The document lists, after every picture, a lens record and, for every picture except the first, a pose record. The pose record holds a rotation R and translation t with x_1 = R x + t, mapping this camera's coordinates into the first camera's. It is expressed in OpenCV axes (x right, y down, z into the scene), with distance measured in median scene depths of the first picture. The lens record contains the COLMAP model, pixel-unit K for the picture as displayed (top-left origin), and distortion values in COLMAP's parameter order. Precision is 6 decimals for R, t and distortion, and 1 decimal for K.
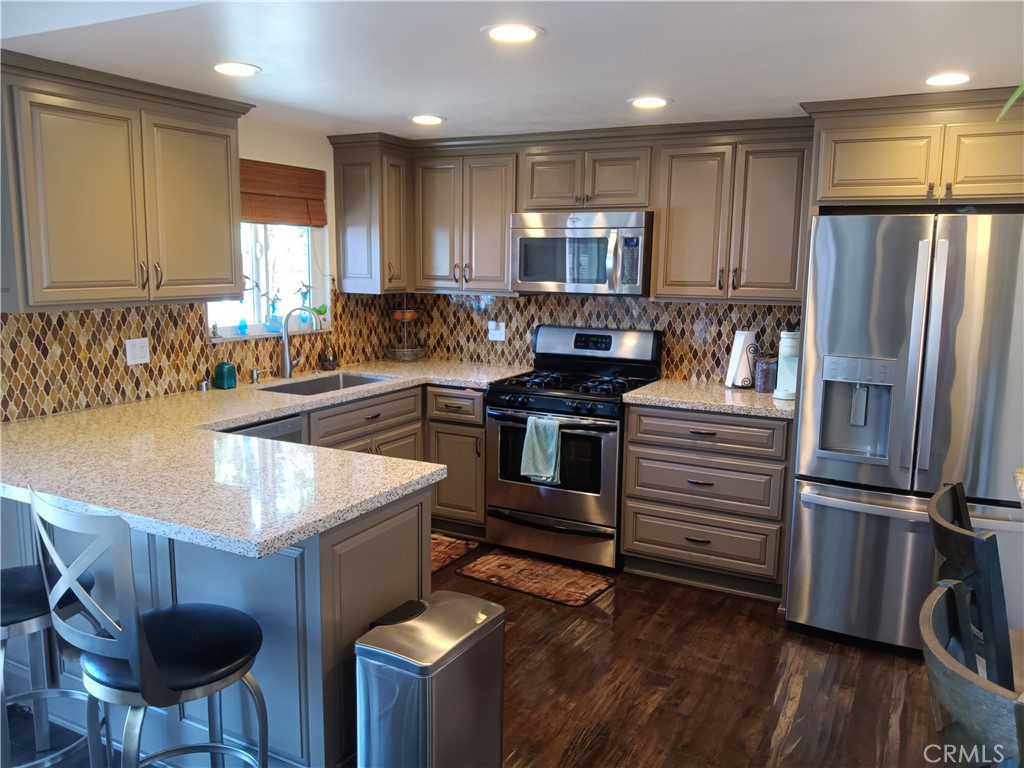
lens RADIAL K [[816.2, 0, 512.6], [0, 816.2, 384.1], [0, 0, 1]] dist [-0.005830, -0.011234]
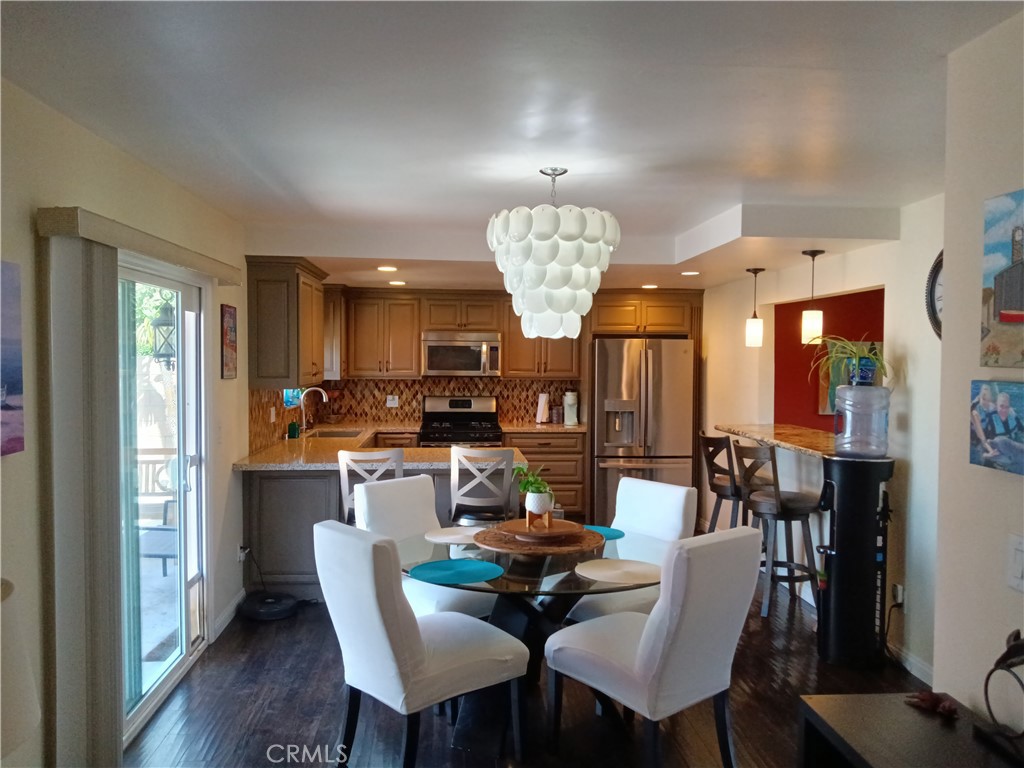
lens RADIAL K [[816.2, 0, 511.5], [0, 816.2, 384.6], [0, 0, 1]] dist [-0.005830, -0.011234]
pose [[0.851119, -0.027004, 0.524278, -0.736504], [0.083028, 0.993031, -0.083642, 0.063874], [-0.518365, 0.114719, 0.847430, -0.560956]]
